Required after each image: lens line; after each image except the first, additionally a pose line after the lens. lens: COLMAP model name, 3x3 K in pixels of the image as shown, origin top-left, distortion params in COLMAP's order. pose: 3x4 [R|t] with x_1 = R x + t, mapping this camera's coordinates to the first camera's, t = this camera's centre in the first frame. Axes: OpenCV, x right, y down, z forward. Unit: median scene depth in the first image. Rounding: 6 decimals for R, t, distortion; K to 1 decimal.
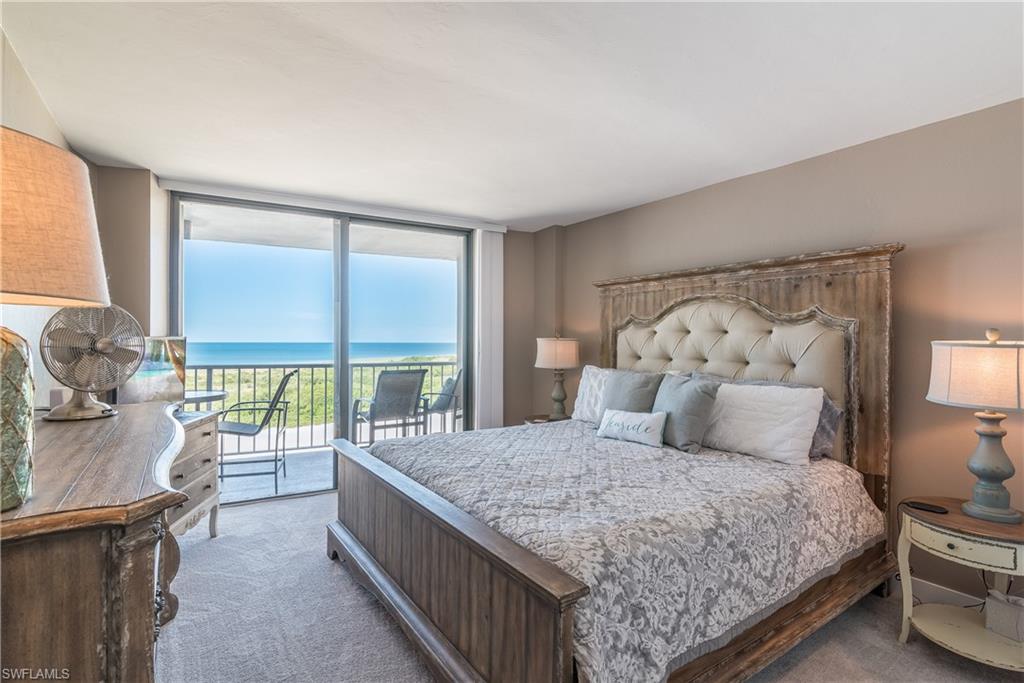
lens RADIAL K [[470.6, 0, 505.6], [0, 470.6, 339.8], [0, 0, 1]] dist [0.008501, 0.002267]
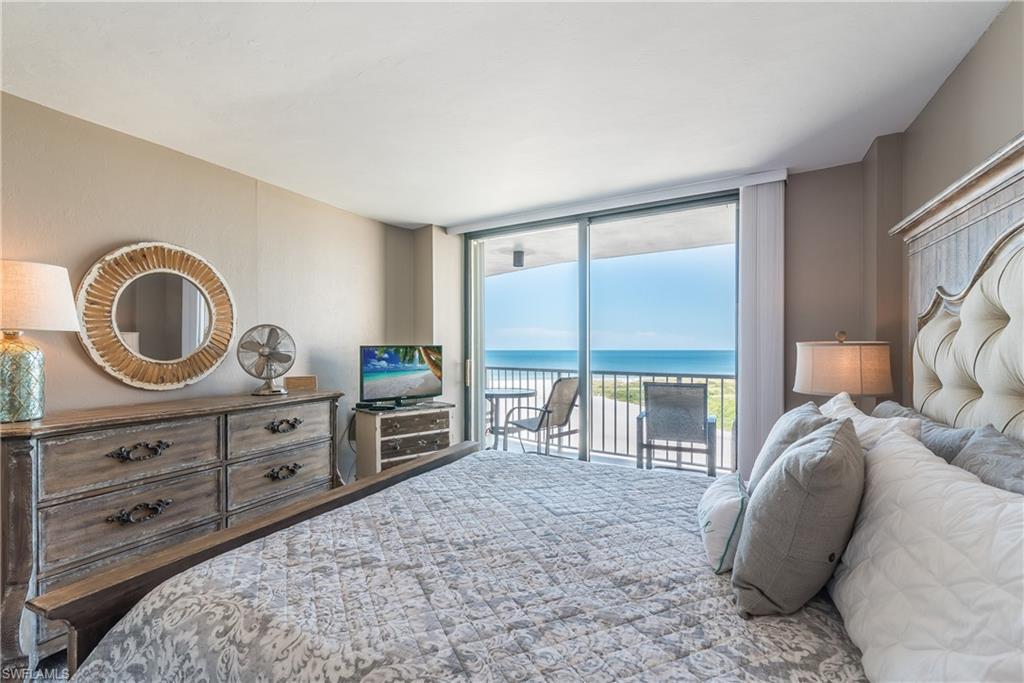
lens RADIAL K [[470.6, 0, 503.4], [0, 470.6, 347.6], [0, 0, 1]] dist [0.008501, 0.002267]
pose [[0.495871, -0.004607, -0.868384, 0.761299], [0.005080, 0.999984, -0.002405, 0.005999], [0.868382, -0.003219, 0.495886, 0.698382]]
